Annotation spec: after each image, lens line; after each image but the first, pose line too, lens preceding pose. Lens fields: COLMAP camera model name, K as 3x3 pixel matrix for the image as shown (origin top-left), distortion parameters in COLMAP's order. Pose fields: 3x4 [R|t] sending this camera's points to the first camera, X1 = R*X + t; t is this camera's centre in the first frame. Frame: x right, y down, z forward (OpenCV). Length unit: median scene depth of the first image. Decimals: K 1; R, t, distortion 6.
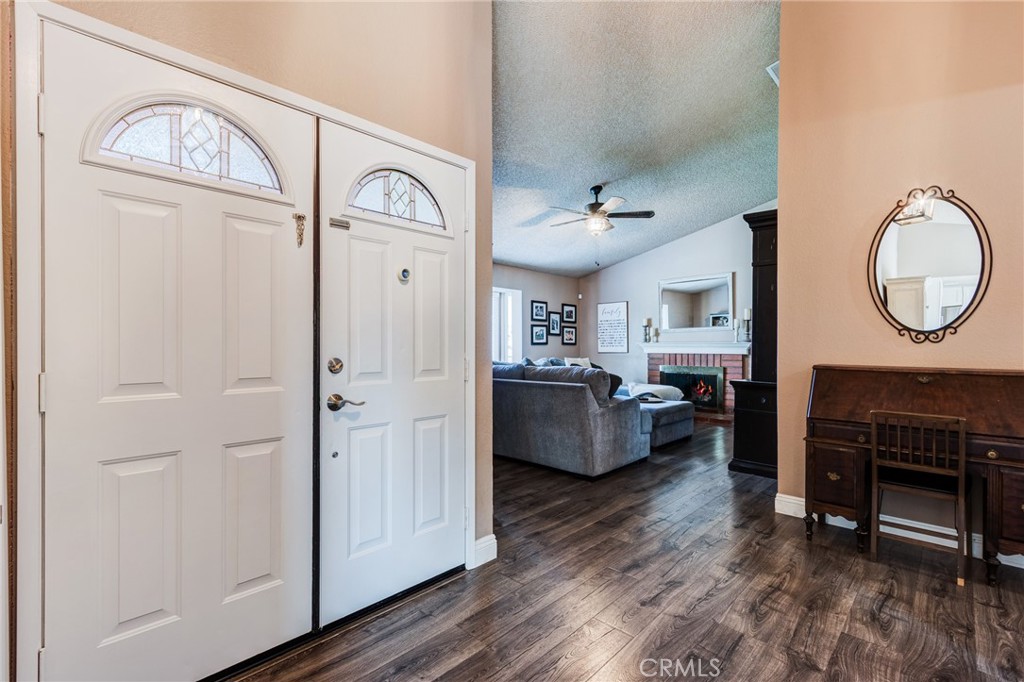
lens RADIAL K [[464.2, 0, 500.3], [0, 464.2, 345.6], [0, 0, 1]] dist [0.009304, -0.004062]
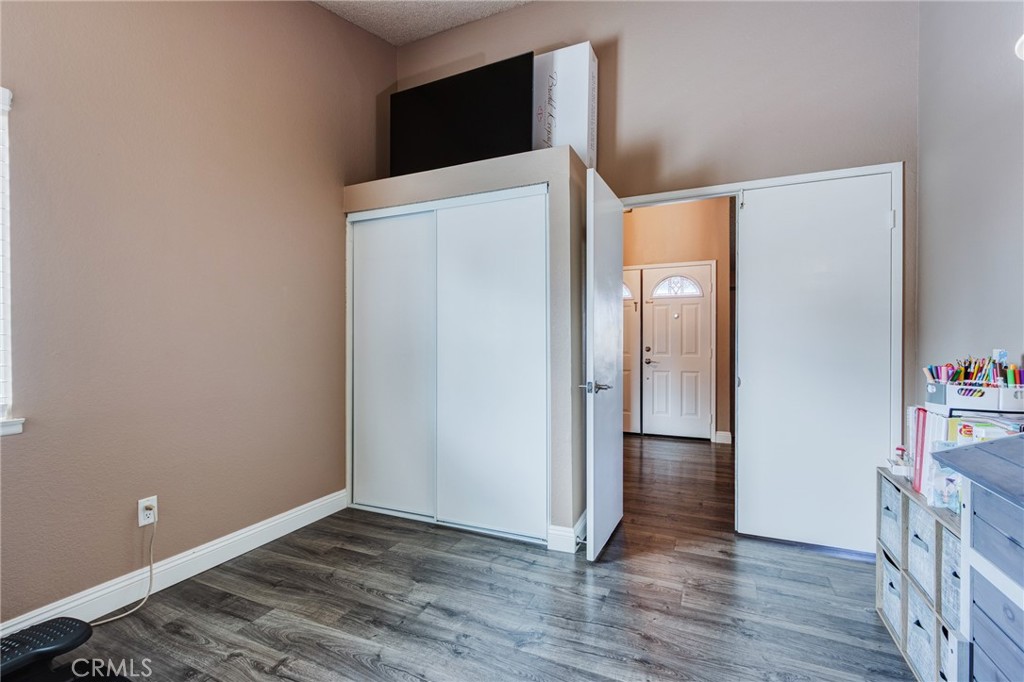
lens RADIAL K [[464.2, 0, 496.0], [0, 464.2, 345.2], [0, 0, 1]] dist [0.009304, -0.004062]
pose [[0.321914, 0.003846, -0.946761, 1.302904], [-0.001223, 0.999993, 0.003646, 0.004767], [0.946768, -0.000016, 0.321917, -0.540899]]
